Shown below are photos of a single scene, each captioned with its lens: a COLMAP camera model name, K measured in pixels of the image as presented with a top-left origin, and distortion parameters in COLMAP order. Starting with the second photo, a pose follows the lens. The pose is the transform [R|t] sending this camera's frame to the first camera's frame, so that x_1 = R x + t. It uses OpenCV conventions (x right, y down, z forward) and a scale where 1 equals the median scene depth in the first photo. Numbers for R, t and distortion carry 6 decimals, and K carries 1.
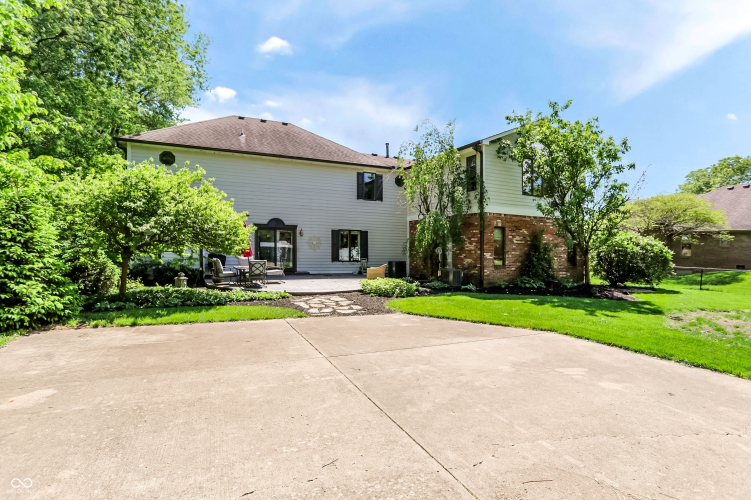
lens RADIAL K [[386.4, 0, 375.5], [0, 386.4, 250.0], [0, 0, 1]] dist [-0.065834, 0.026413]
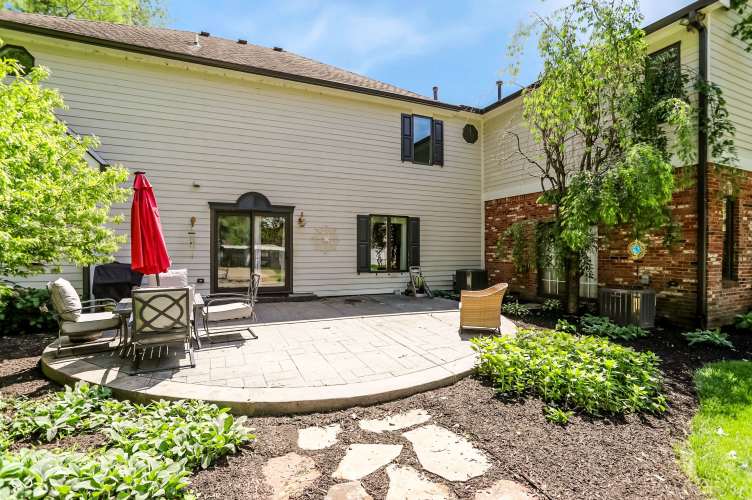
lens RADIAL K [[375.5, 0, 376.0], [0, 375.5, 250.0], [0, 0, 1]] dist [-0.022980, 0.000582]
pose [[0.999974, -0.006511, -0.003252, -0.126263], [0.006505, 0.999977, -0.002014, -0.002167], [0.003265, 0.001993, 0.999993, 0.685197]]
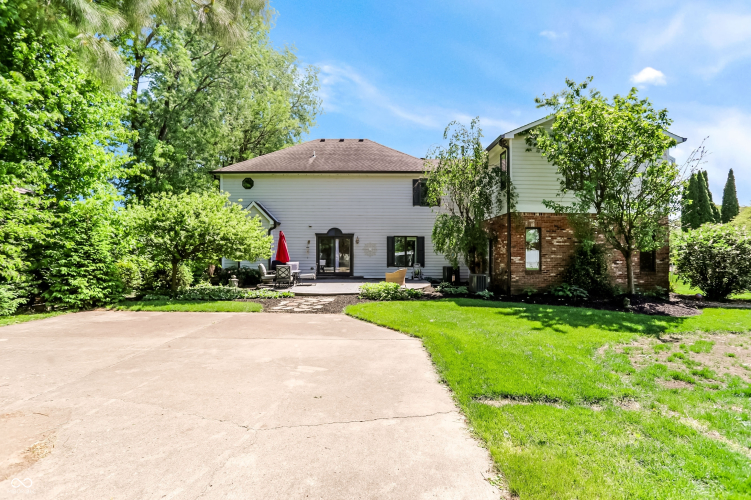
lens RADIAL K [[386.4, 0, 375.5], [0, 386.4, 250.0], [0, 0, 1]] dist [-0.065834, 0.026413]
pose [[0.911370, -0.019209, -0.411140, 0.431219], [0.012293, 0.999735, -0.019458, 0.006290], [0.411405, 0.012679, 0.911364, 0.043643]]
